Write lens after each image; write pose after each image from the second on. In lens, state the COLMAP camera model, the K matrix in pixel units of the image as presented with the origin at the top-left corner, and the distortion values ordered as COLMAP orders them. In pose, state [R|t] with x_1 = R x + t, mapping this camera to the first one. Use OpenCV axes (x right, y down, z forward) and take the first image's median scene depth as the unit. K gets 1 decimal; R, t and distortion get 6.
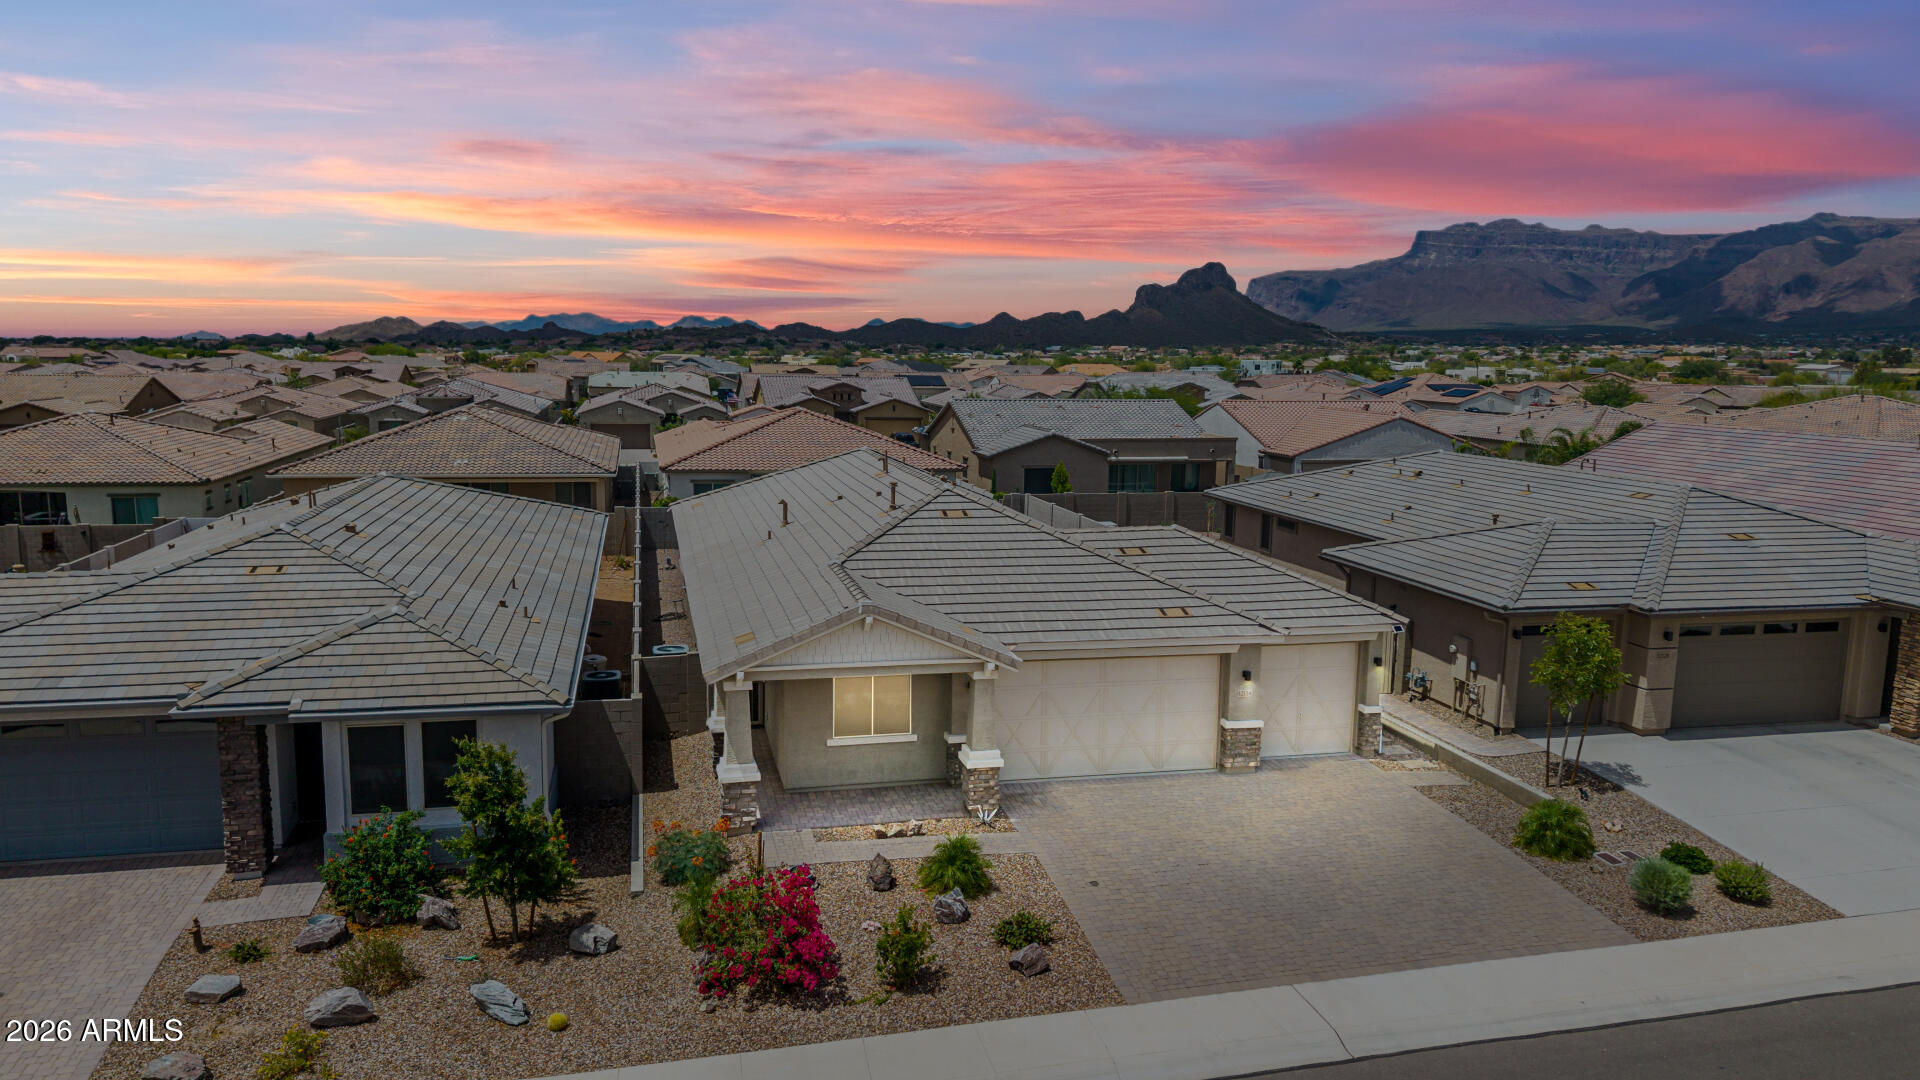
lens RADIAL K [[1325.7, 0, 962.5], [0, 1325.7, 534.8], [0, 0, 1]] dist [0.028182, -0.031318]
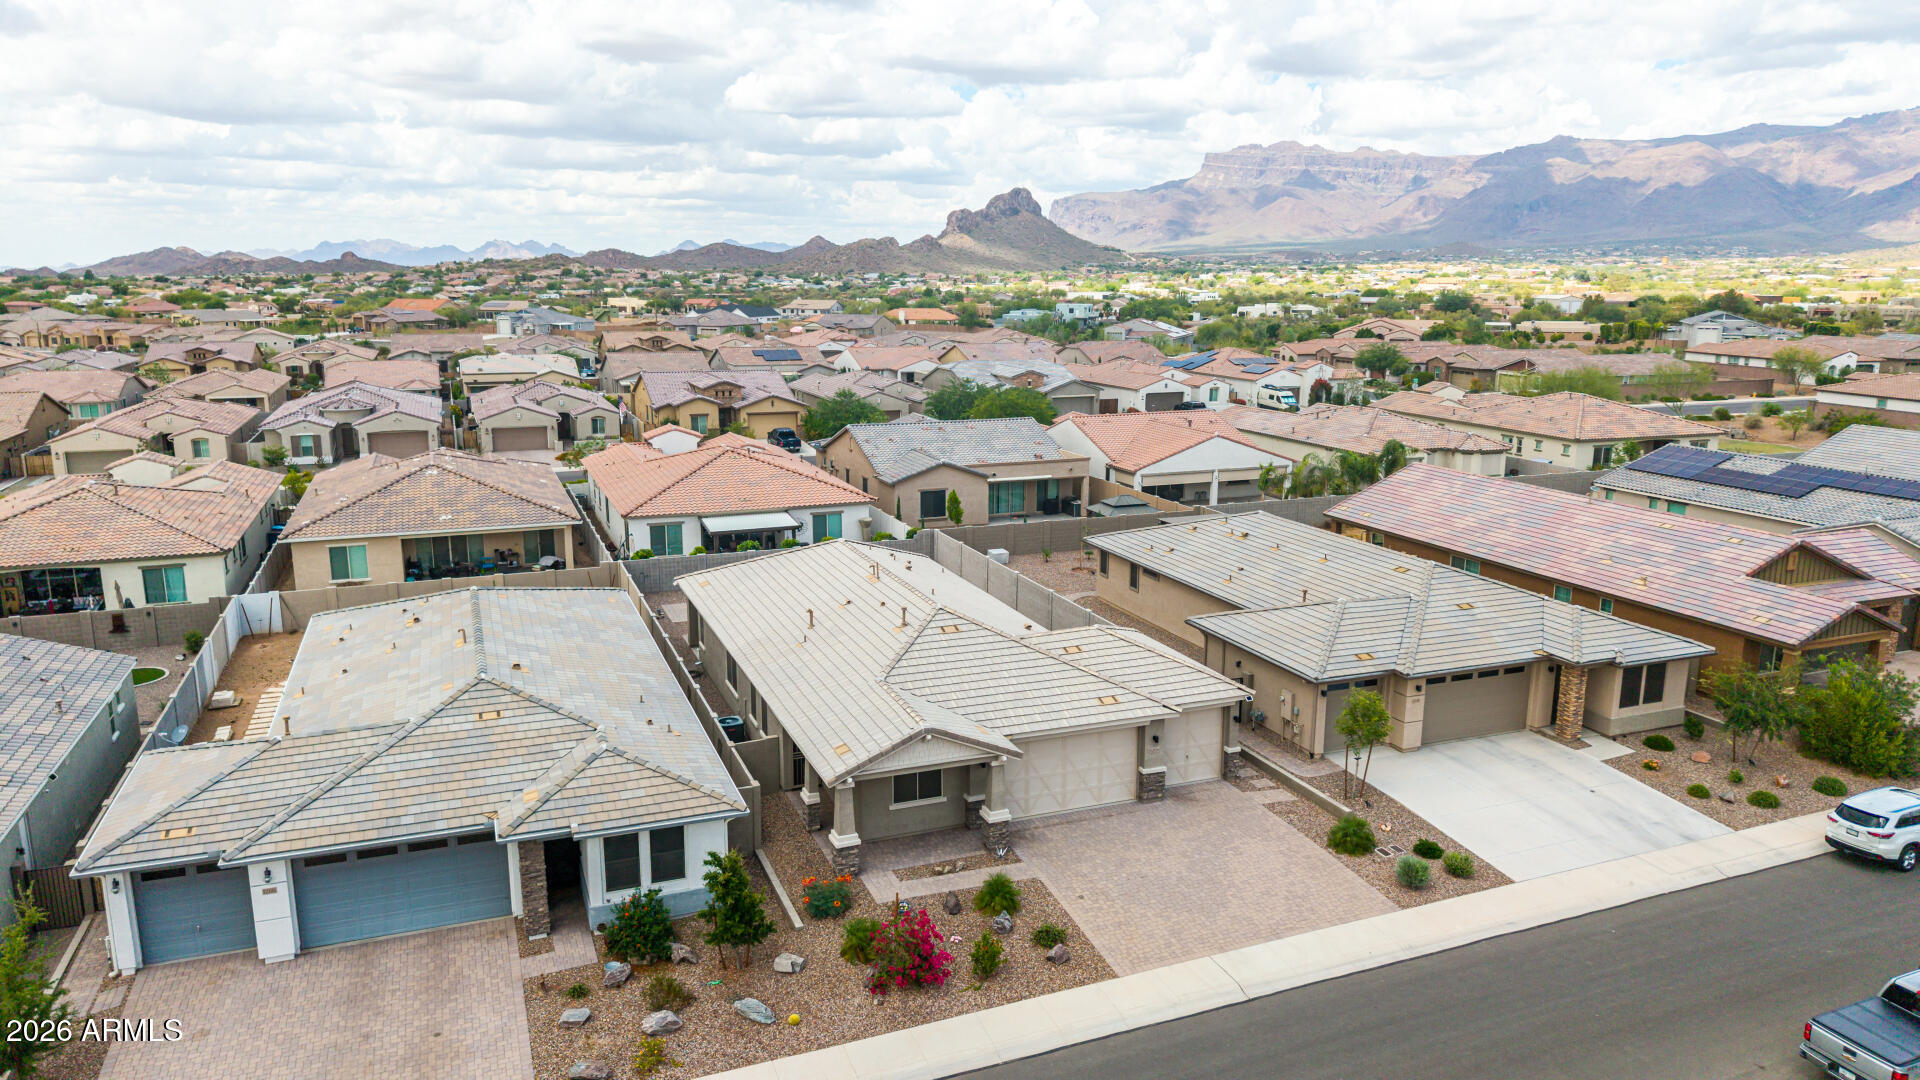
lens RADIAL K [[1277.3, 0, 960.0], [0, 1277.3, 540.0], [0, 0, 1]] dist [0.040576, -0.051887]
pose [[0.990210, -0.042684, 0.132903, -0.201844], [0.033455, 0.996921, 0.070920, -0.244515], [-0.135521, -0.065779, 0.988589, -0.418449]]
